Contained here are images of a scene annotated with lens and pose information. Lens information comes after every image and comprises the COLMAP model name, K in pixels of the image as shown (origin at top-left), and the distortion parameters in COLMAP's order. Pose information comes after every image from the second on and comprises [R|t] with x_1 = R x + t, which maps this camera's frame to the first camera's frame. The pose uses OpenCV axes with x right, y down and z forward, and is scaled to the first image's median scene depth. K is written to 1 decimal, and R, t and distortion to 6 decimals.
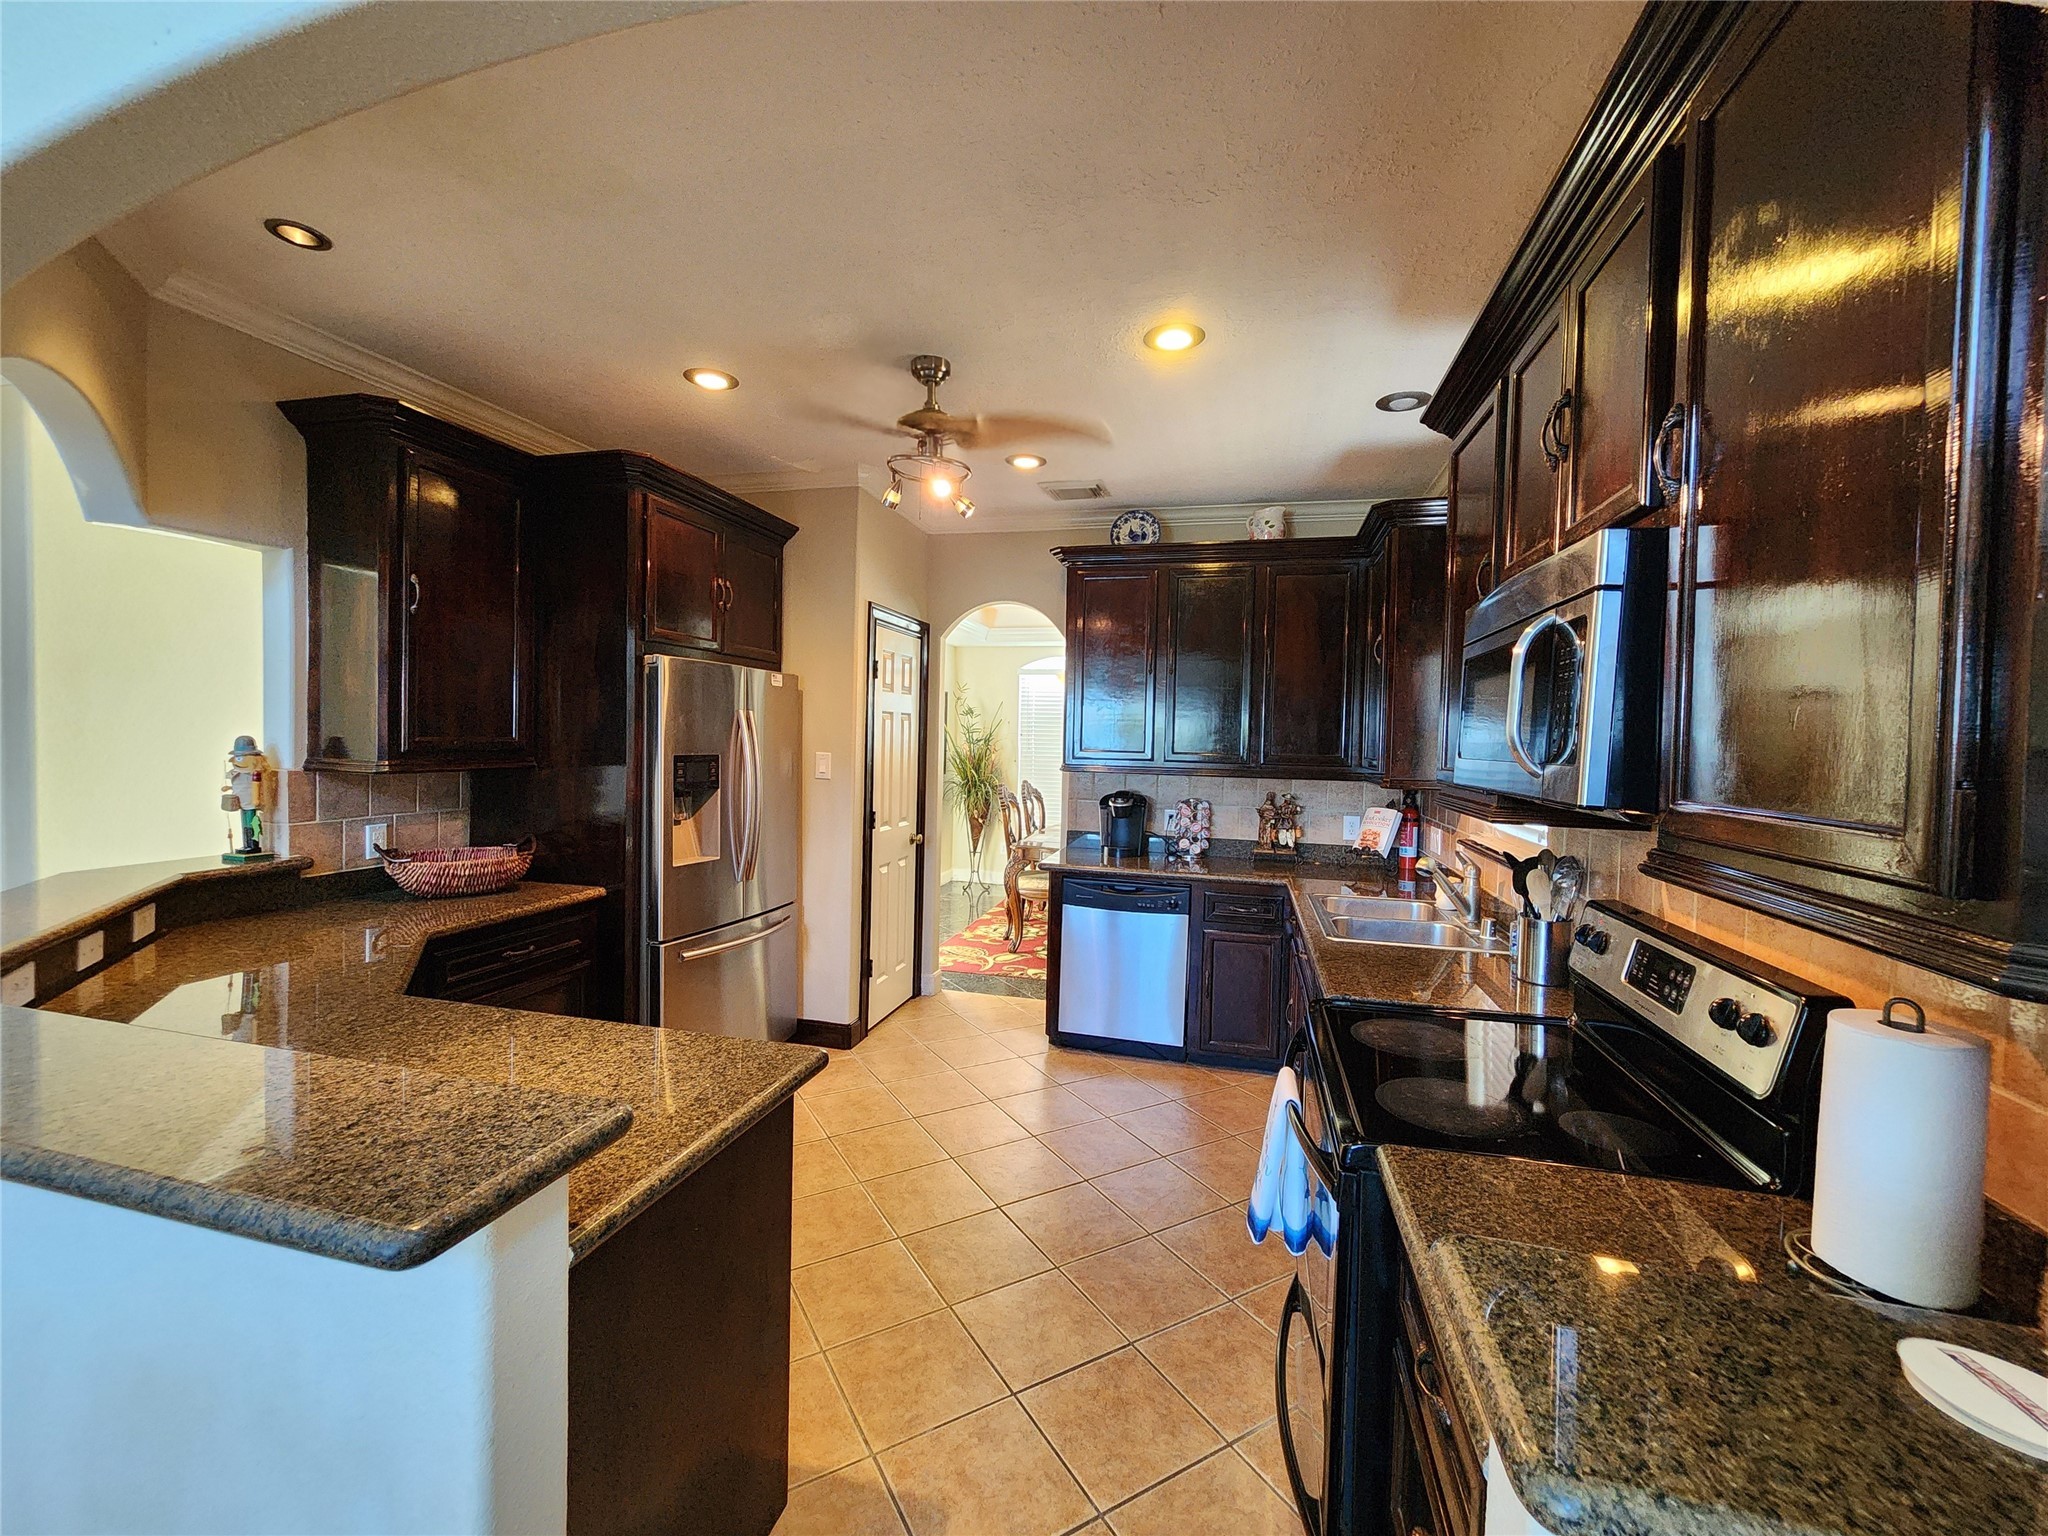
lens RADIAL K [[840.1, 0, 1017.6], [0, 840.1, 764.4], [0, 0, 1]] dist [0.007529, -0.000634]
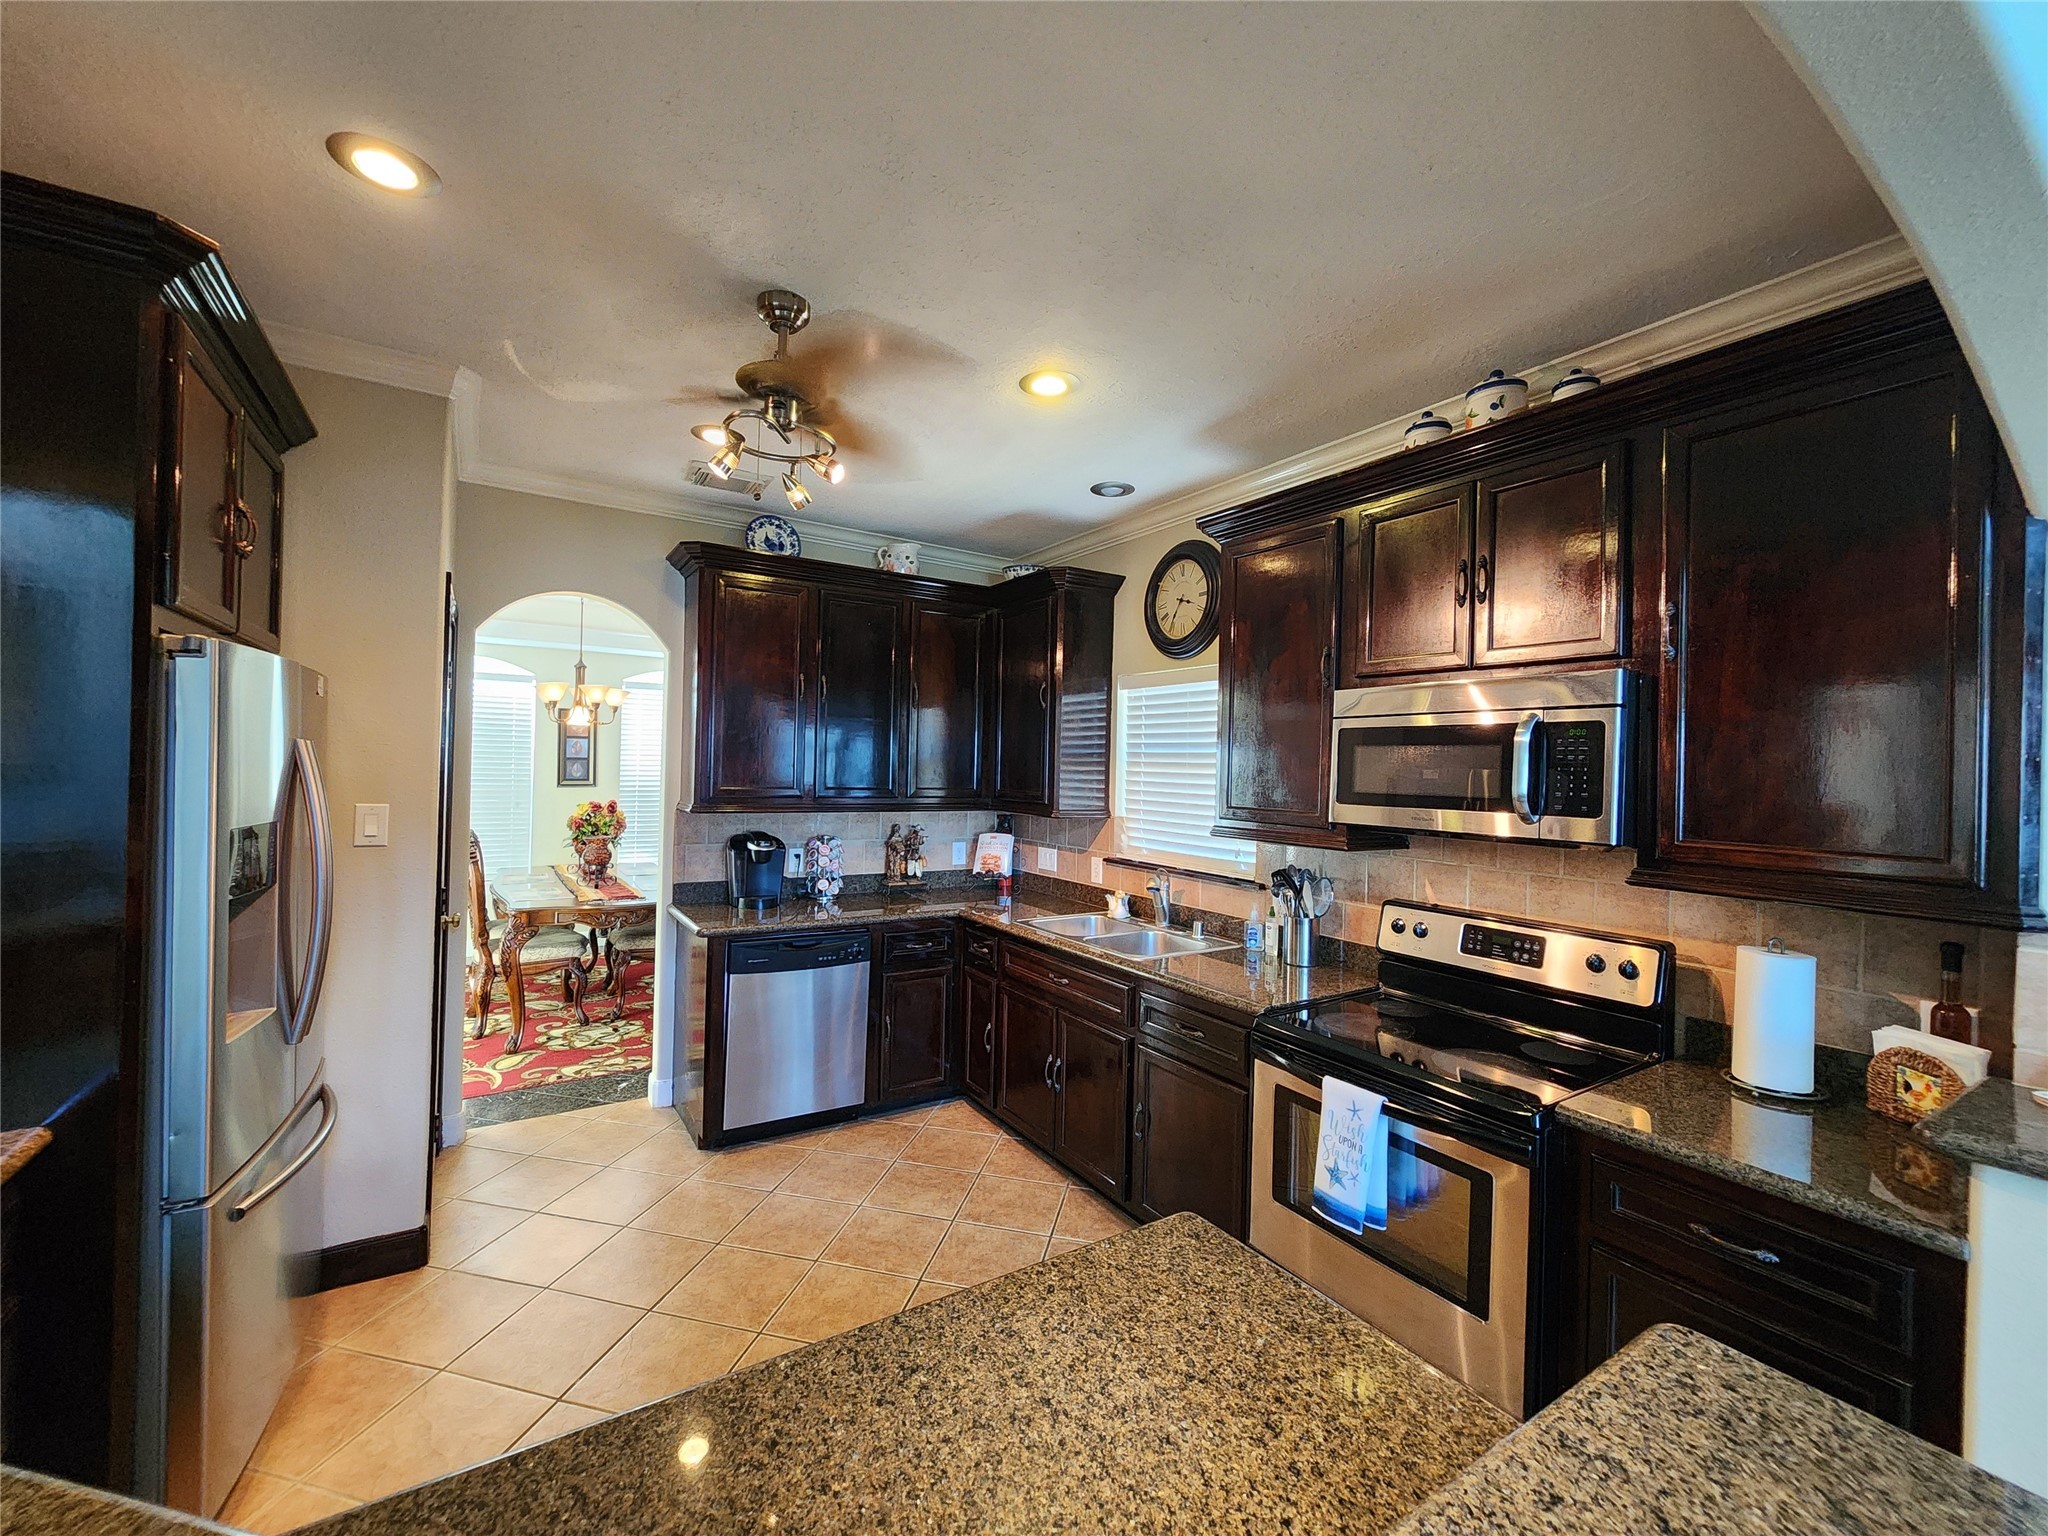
lens RADIAL K [[840.1, 0, 1014.7], [0, 840.1, 765.2], [0, 0, 1]] dist [0.007529, -0.000634]
pose [[0.683259, -0.005105, 0.730158, -0.340861], [0.015120, 0.999860, -0.007158, -0.028690], [-0.730019, 0.015931, 0.683241, 0.212558]]
